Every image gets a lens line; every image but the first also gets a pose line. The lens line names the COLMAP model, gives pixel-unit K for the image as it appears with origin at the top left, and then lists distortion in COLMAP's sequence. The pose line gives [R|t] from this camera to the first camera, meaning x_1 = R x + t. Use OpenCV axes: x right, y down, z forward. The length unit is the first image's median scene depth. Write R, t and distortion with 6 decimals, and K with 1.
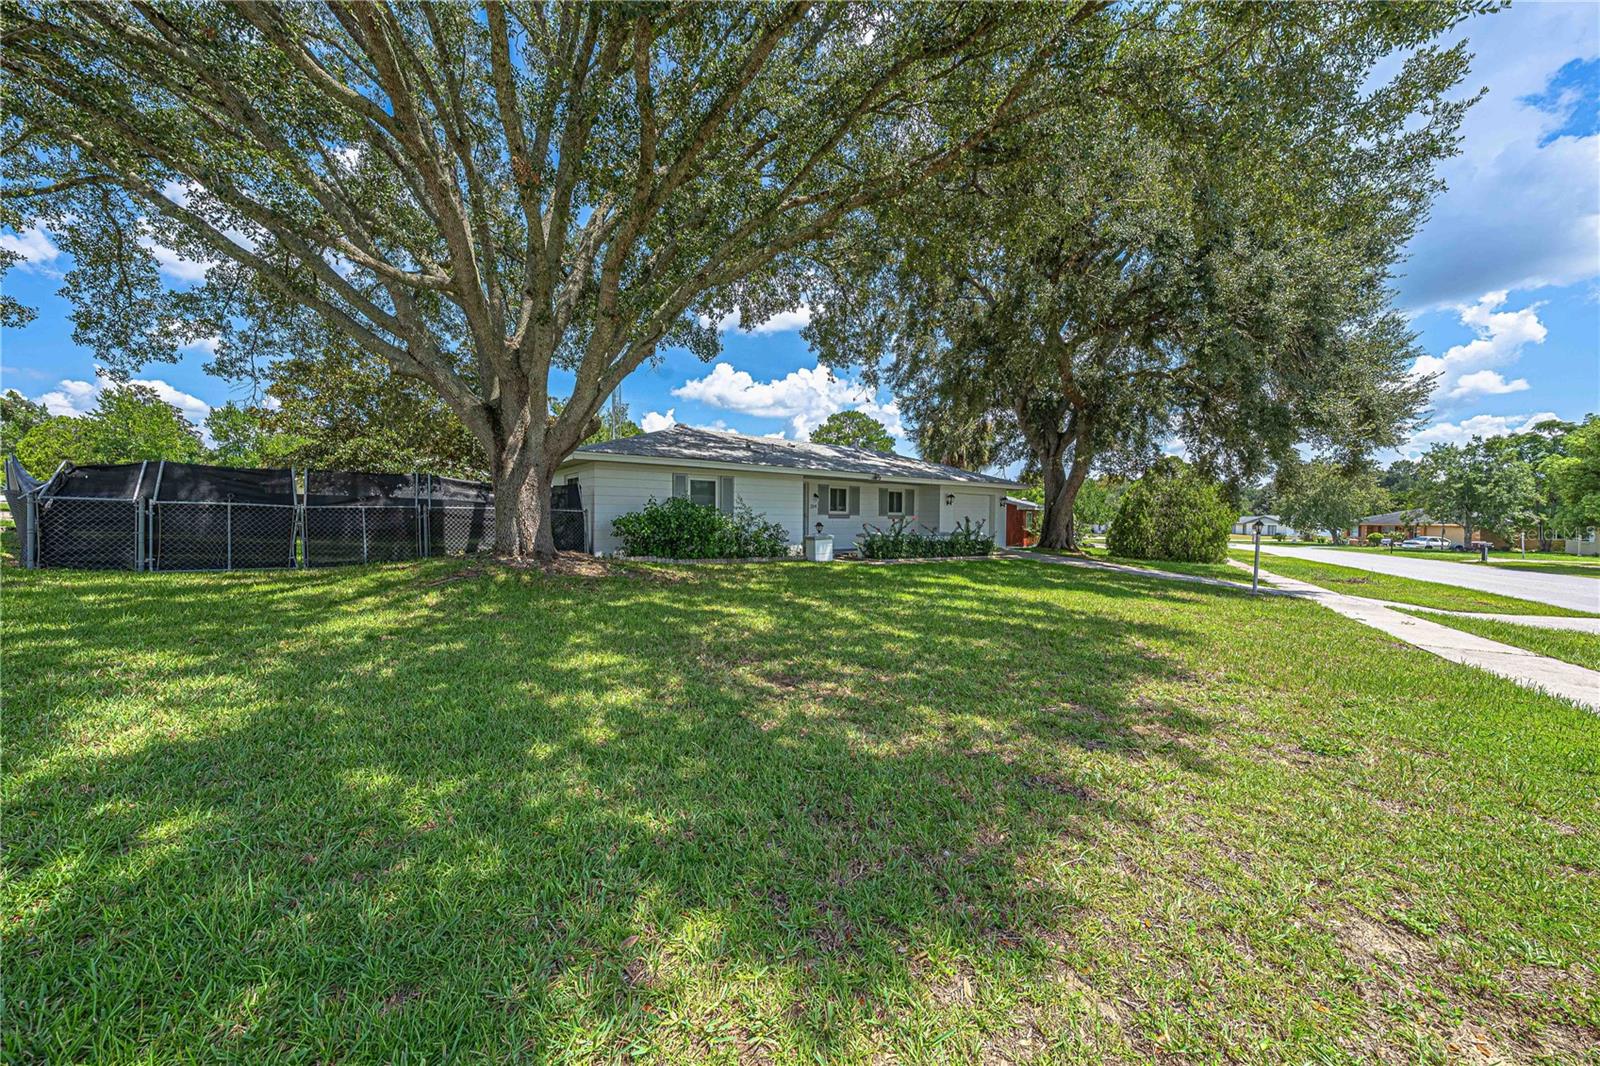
lens RADIAL K [[552.9, 0, 805.9], [0, 552.9, 526.0], [0, 0, 1]] dist [-0.000432, 0.000400]
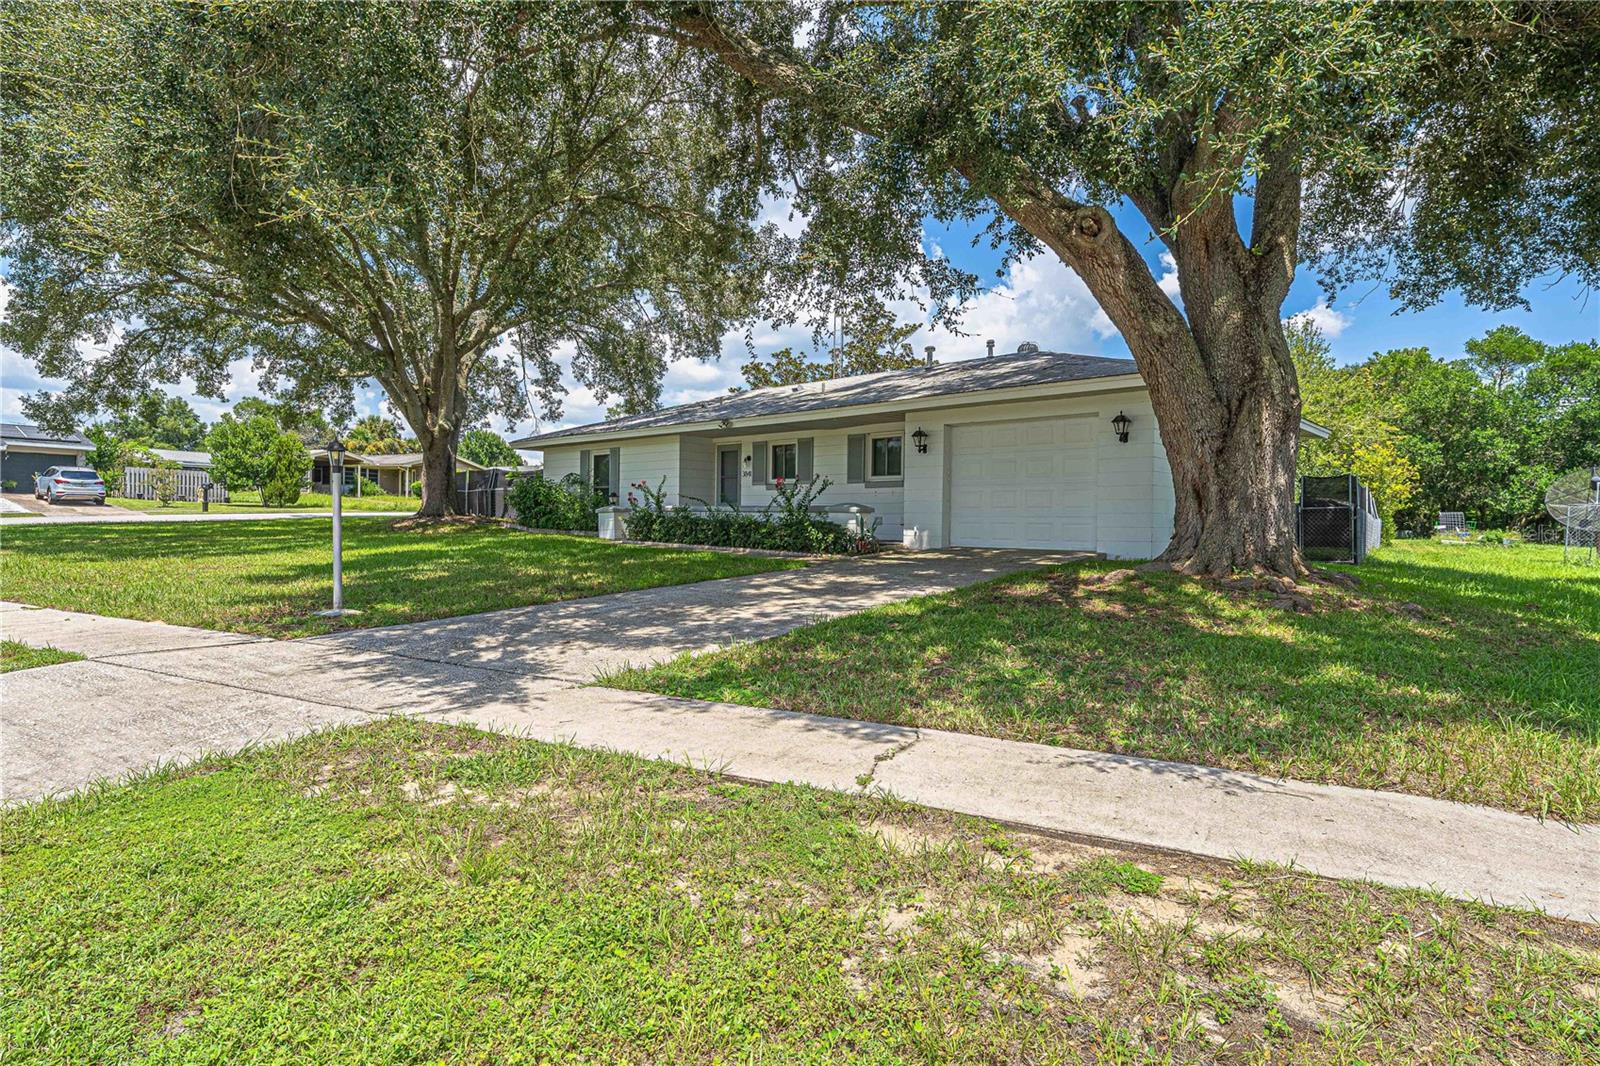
lens RADIAL K [[833.4, 0, 795.0], [0, 833.4, 533.7], [0, 0, 1]] dist [0.017505, 0.000079]
pose [[0.144336, 0.013263, -0.989440, 1.041589], [-0.024873, 0.999643, 0.009772, 0.028754], [0.989216, 0.023200, 0.144614, 0.860688]]
